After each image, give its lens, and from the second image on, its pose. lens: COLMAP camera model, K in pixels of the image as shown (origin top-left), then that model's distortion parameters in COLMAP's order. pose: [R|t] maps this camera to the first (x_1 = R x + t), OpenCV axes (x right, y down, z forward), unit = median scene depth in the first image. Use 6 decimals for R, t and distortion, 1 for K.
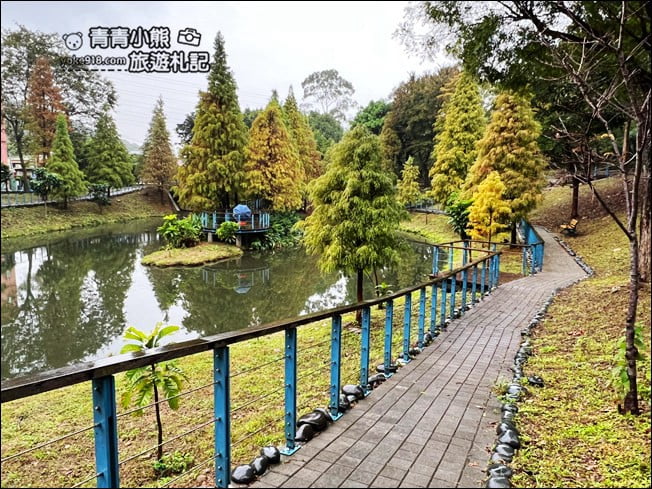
lens RADIAL K [[471.3, 0, 316.9], [0, 471.3, 246.9], [0, 0, 1]] dist [0.001292, 0.004508]
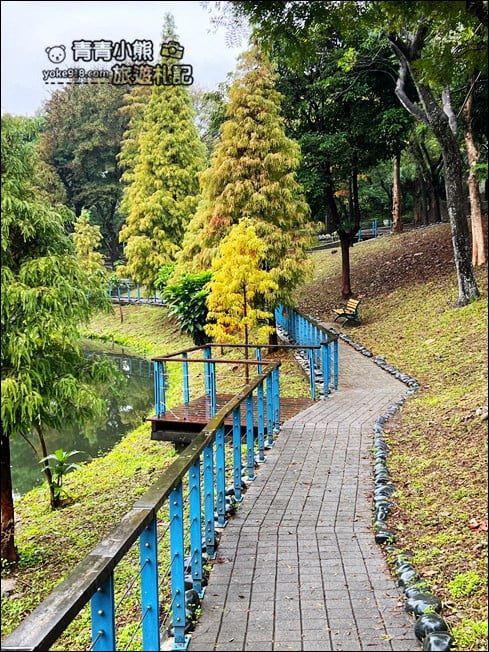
lens RADIAL K [[750.5, 0, 242.5], [0, 750.5, 331.0], [0, 0, 1]] dist [0.125697, 0.000000]
pose [[0.920745, -0.070540, 0.383735, 0.011163], [0.086251, 0.995988, -0.023865, -0.002807], [-0.380512, 0.055071, 0.923135, 0.090523]]
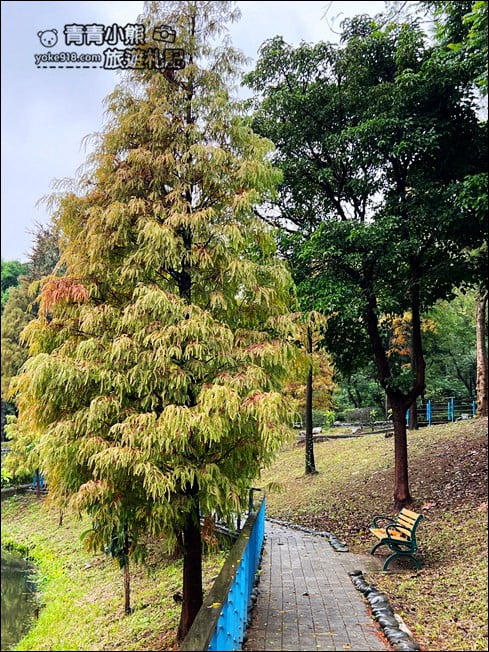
lens RADIAL K [[750.5, 0, 248.3], [0, 750.5, 331.0], [0, 0, 1]] dist [0.125697, 0.000000]
pose [[0.950808, 0.069264, 0.301937, 0.212476], [0.021828, 0.957280, -0.288338, -0.021022], [-0.309010, 0.280745, 0.908678, 0.404299]]
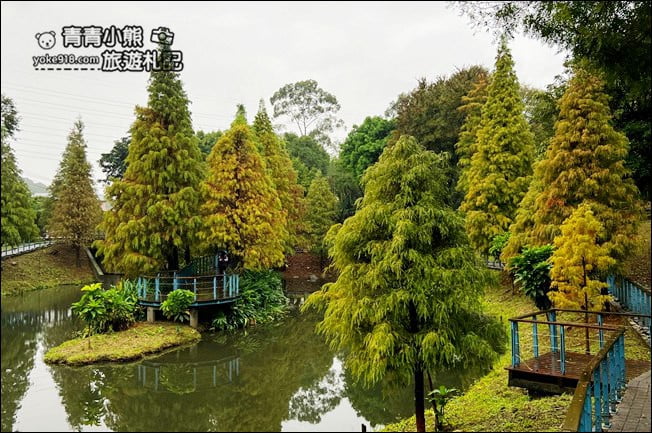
lens RADIAL K [[640.6, 0, 317.3], [0, 640.6, 202.9], [0, 0, 1]] dist [0.040095, 0.000000]
pose [[0.998621, -0.030364, 0.042822, -0.020542], [0.037322, 0.984316, -0.172419, -0.008086], [-0.036915, 0.173780, 0.984092, 0.052257]]
